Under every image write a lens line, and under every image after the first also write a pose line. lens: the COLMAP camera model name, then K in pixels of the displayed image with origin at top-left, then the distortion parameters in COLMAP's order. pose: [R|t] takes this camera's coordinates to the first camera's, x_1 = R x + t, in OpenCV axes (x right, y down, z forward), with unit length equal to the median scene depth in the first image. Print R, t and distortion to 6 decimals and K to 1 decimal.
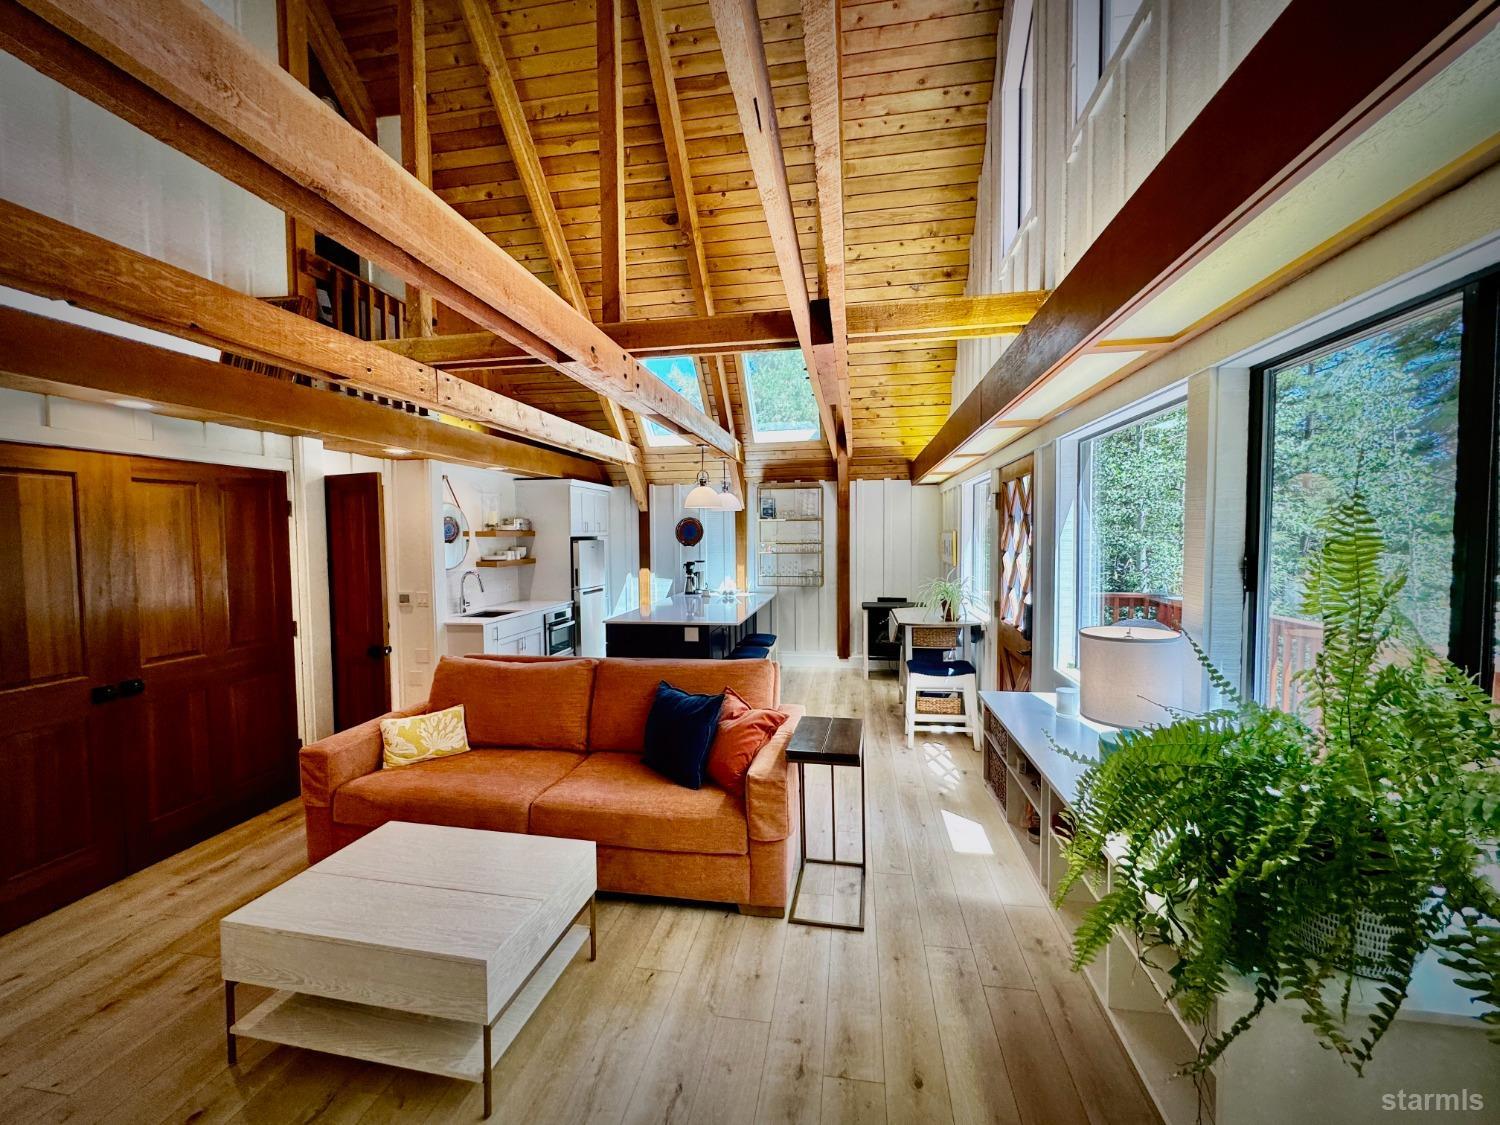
lens RADIAL K [[602.4, 0, 754.6], [0, 602.4, 558.9], [0, 0, 1]] dist [-0.004262, 0.001520]
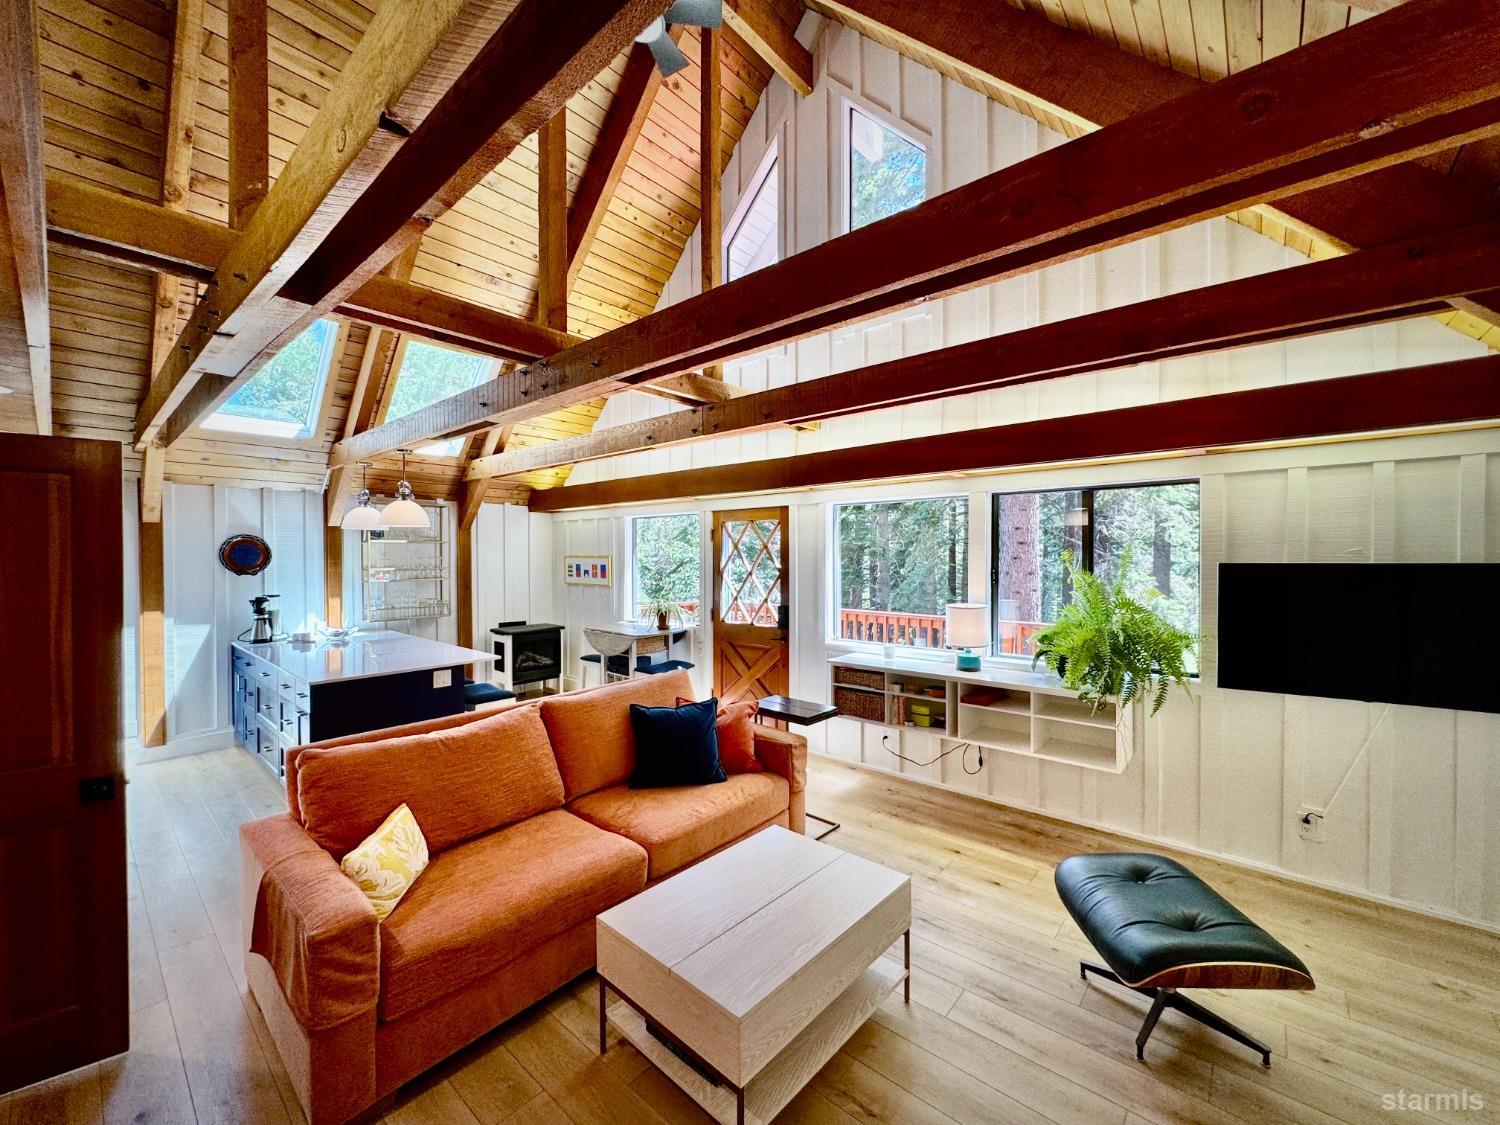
lens RADIAL K [[602.4, 0, 752.4], [0, 602.4, 556.3], [0, 0, 1]] dist [-0.004262, 0.001520]
pose [[0.512278, 0.004877, 0.858806, -0.435283], [0.032615, 0.999152, -0.025129, -0.006857], [-0.858200, 0.040883, 0.511685, 0.141960]]
